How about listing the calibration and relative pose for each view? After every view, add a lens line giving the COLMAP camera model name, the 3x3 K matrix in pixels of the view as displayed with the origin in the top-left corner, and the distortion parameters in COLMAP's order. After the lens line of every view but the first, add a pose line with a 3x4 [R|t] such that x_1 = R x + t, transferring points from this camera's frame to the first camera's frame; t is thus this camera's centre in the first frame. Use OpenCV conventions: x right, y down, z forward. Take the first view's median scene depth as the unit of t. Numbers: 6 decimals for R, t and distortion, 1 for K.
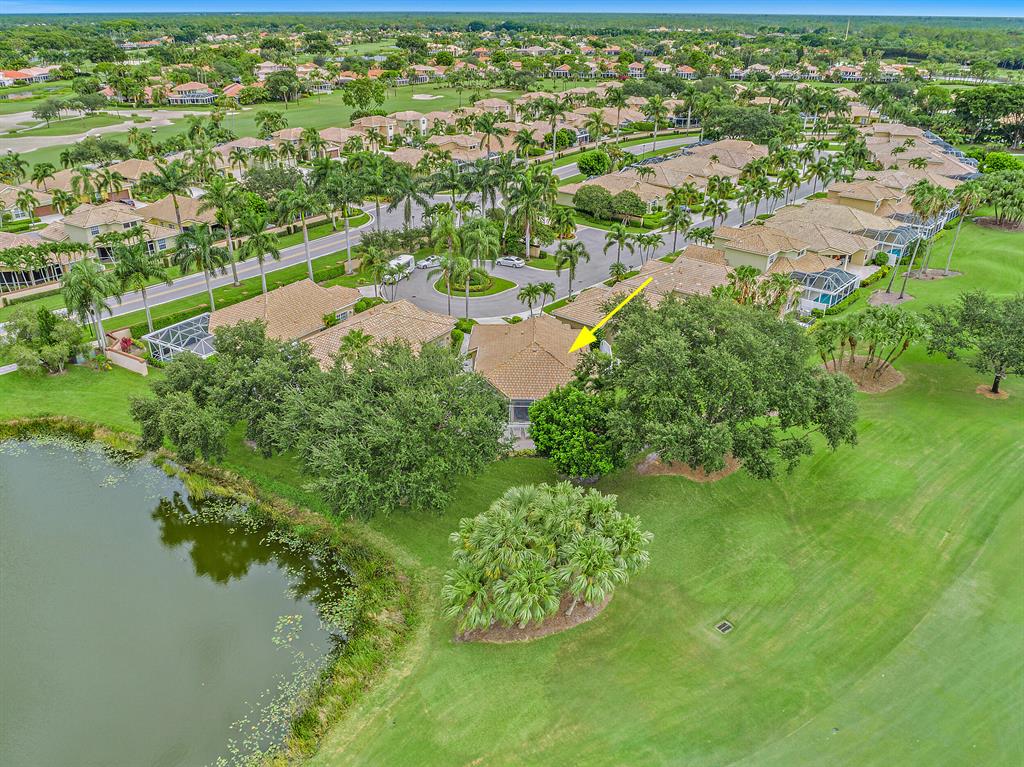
lens RADIAL K [[794.6, 0, 512.0], [0, 794.6, 383.5], [0, 0, 1]] dist [-0.020984, 0.006693]
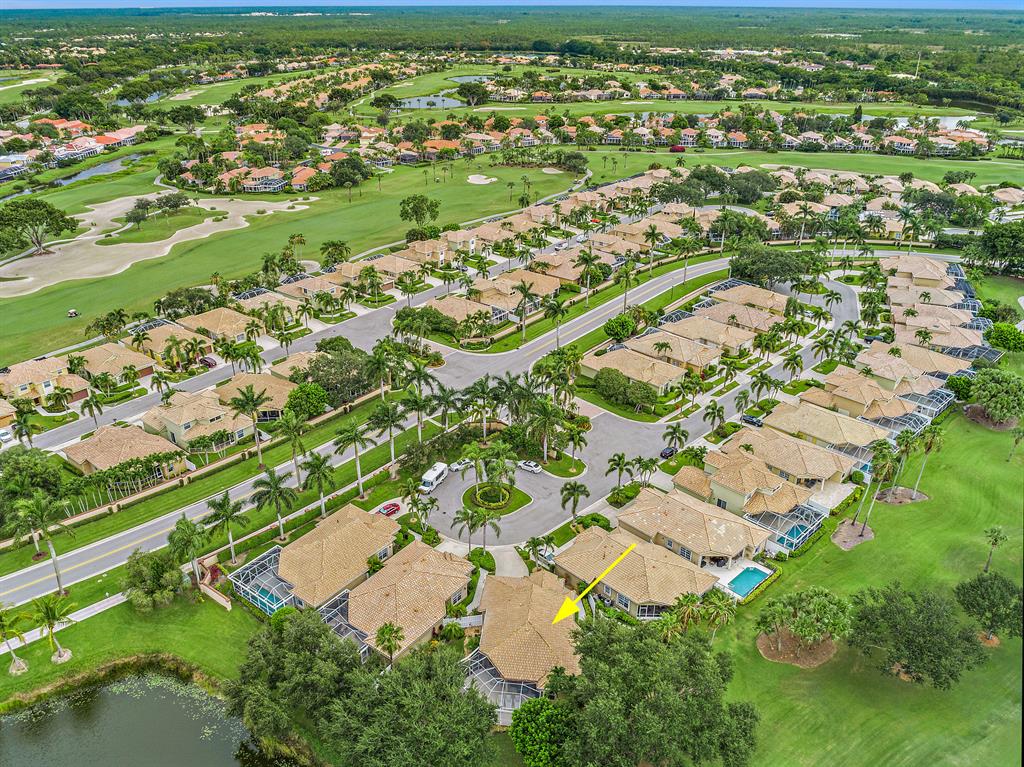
lens RADIAL K [[815.4, 0, 504.3], [0, 815.4, 365.1], [0, 0, 1]] dist [-0.021342, 0.008097]
pose [[0.996011, 0.034246, -0.082395, 0.055268], [-0.034570, 0.999399, -0.002509, -0.301692], [0.082259, 0.005347, 0.996597, -0.202159]]
